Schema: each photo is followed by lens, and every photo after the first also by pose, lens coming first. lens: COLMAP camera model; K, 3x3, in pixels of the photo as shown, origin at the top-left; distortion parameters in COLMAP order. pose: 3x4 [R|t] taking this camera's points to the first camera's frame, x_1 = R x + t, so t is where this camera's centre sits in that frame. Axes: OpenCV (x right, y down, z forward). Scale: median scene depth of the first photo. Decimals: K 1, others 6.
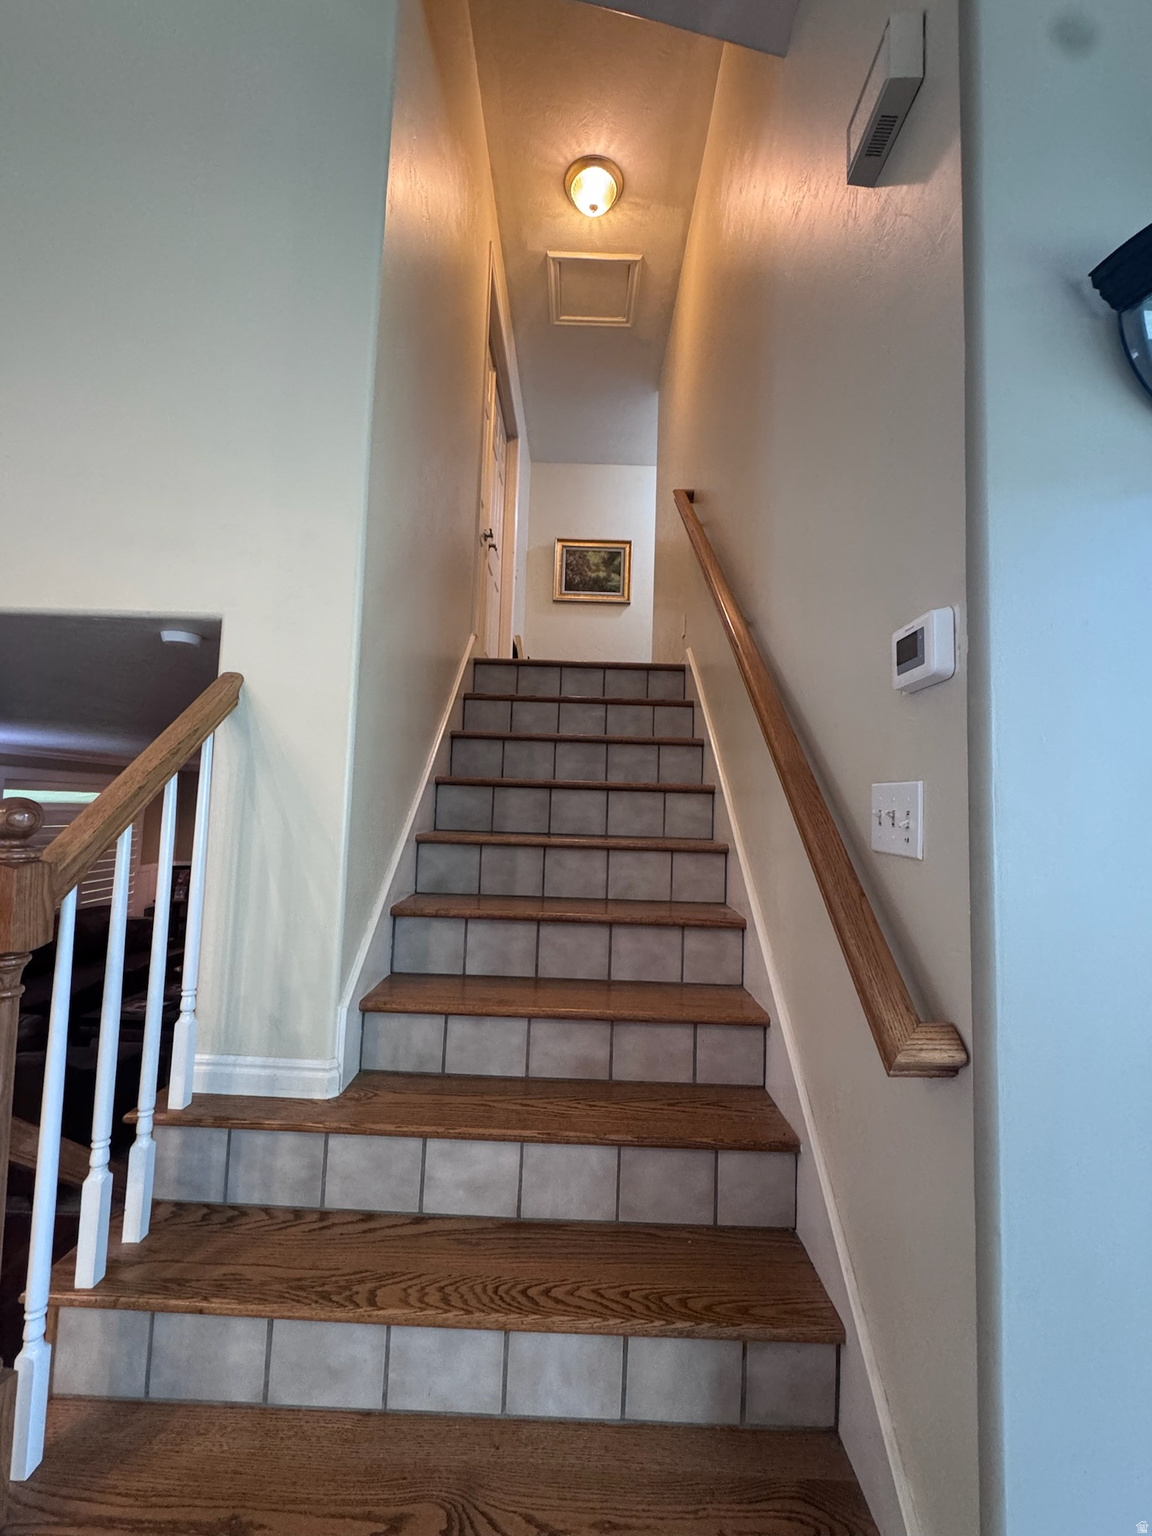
lens RADIAL K [[643.6, 0, 576.0], [0, 643.6, 768.0], [0, 0, 1]] dist [-0.001568, 0.000249]
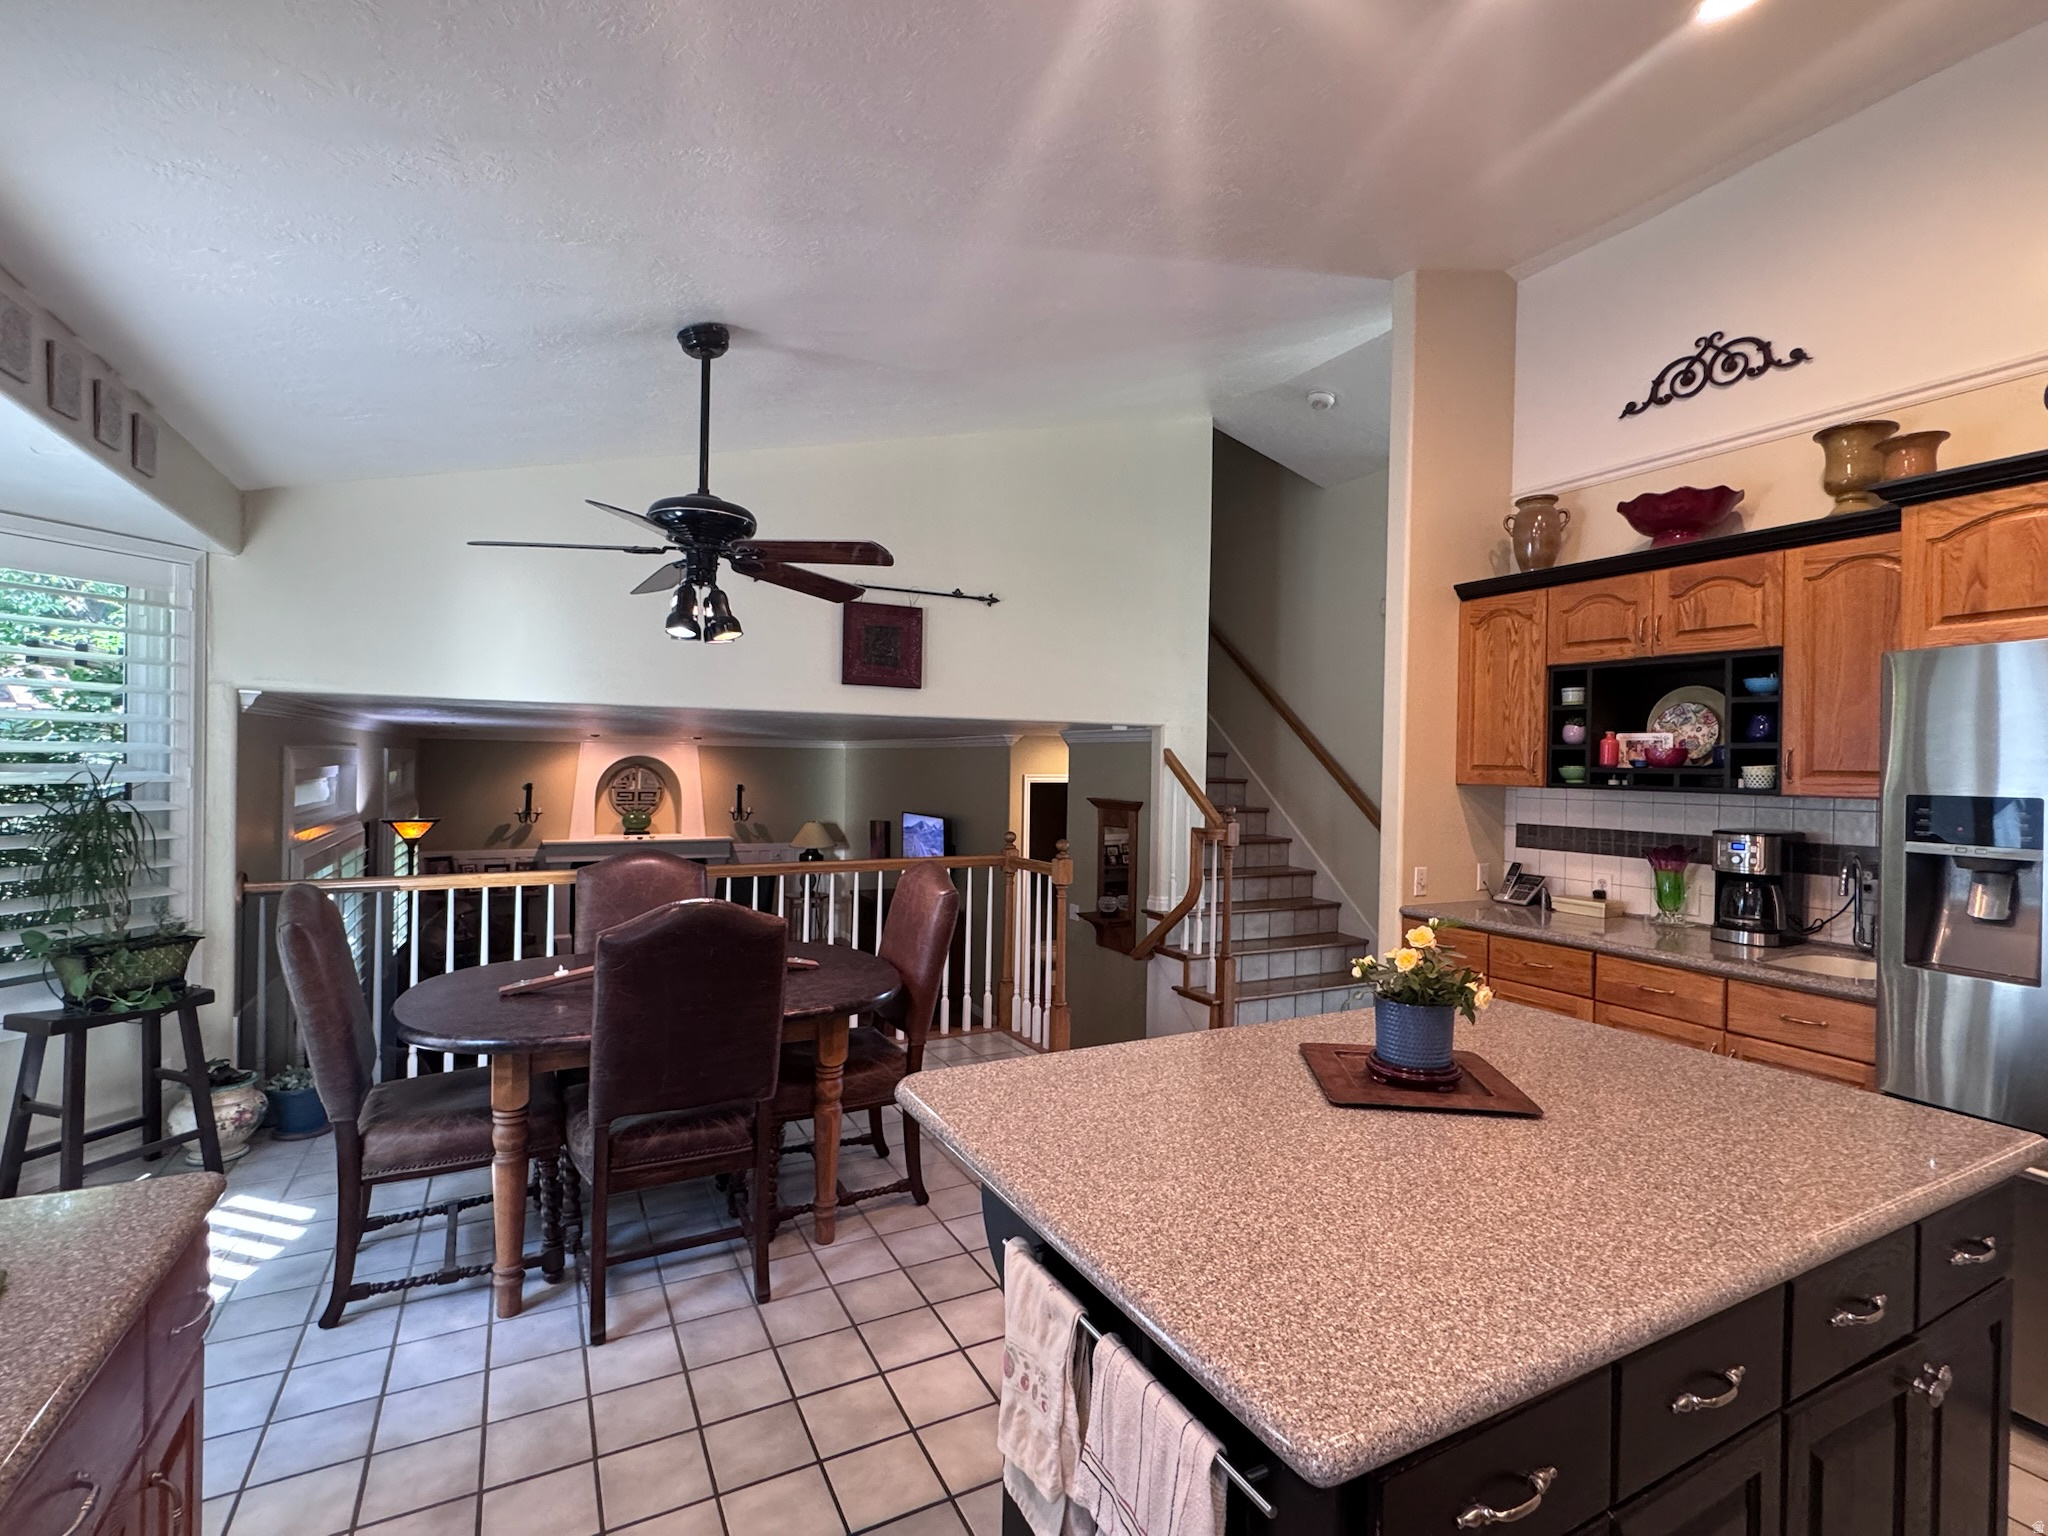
lens RADIAL K [[939.0, 0, 1018.2], [0, 939.0, 764.9], [0, 0, 1]] dist [-0.003674, 0.000732]
pose [[0.881445, -0.015859, 0.472021, -3.112208], [-0.022546, 0.996884, 0.075596, -0.387761], [-0.471749, -0.077275, 0.878340, -2.169824]]
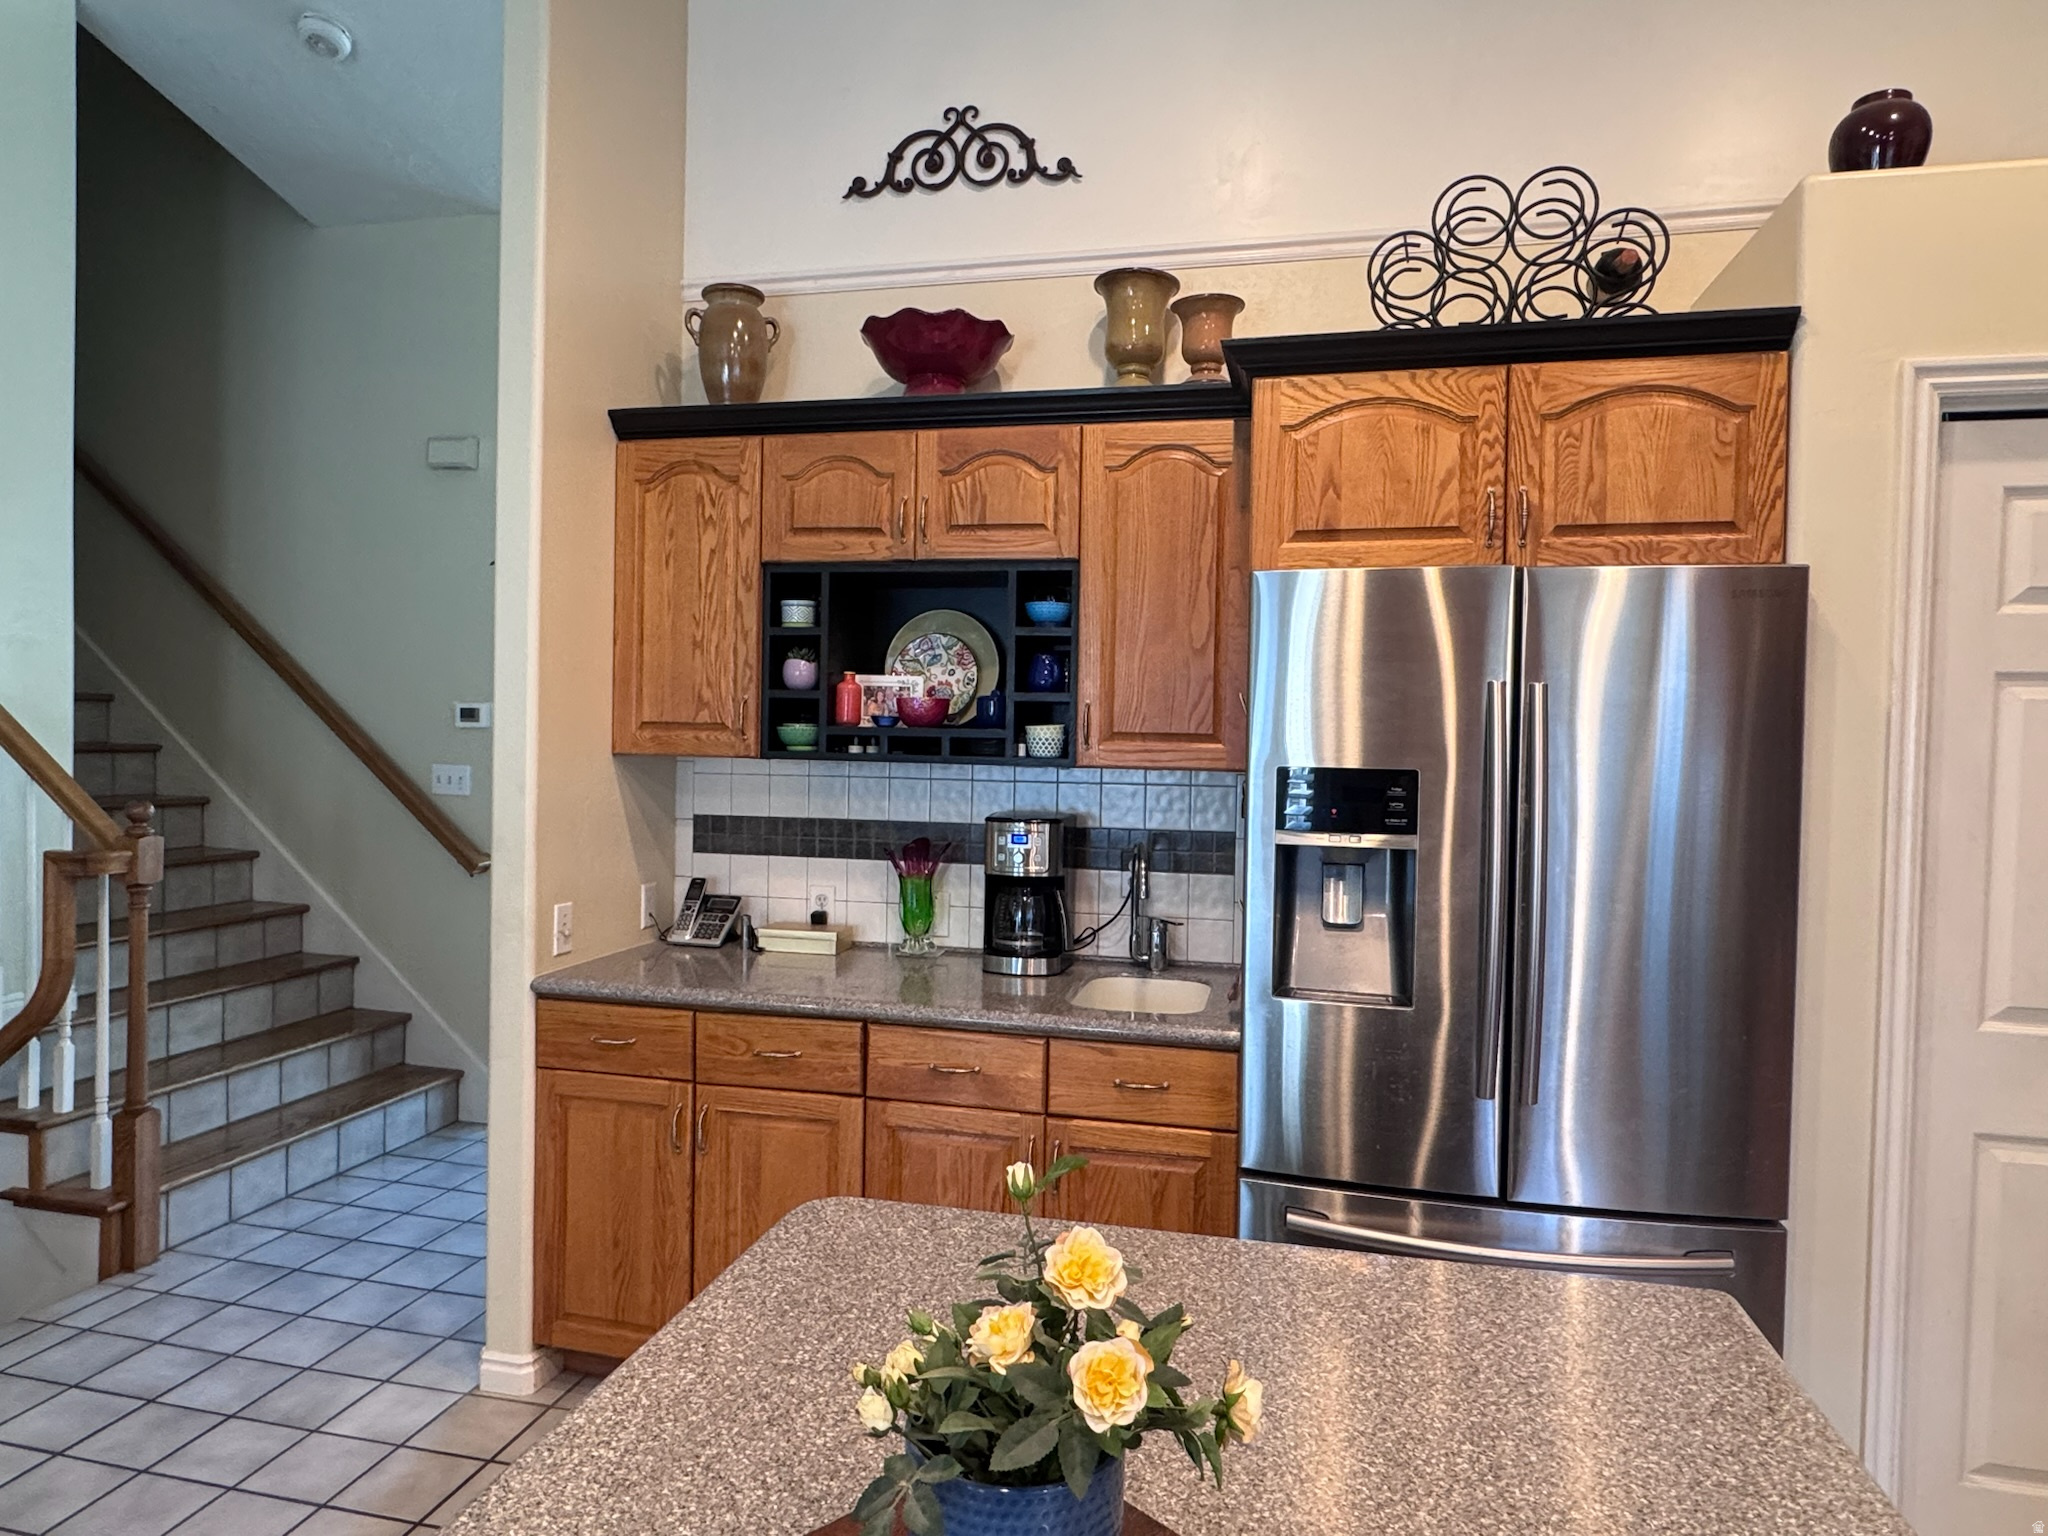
lens RADIAL K [[1274.2, 0, 1024.0], [0, 1274.2, 768.0], [0, 0, 1]] dist [-0.003818, 0.000709]
pose [[0.220239, -0.050153, 0.974156, -2.645129], [-0.078297, 0.994546, 0.068905, -0.333055], [-0.972299, -0.091449, 0.215111, -1.506296]]
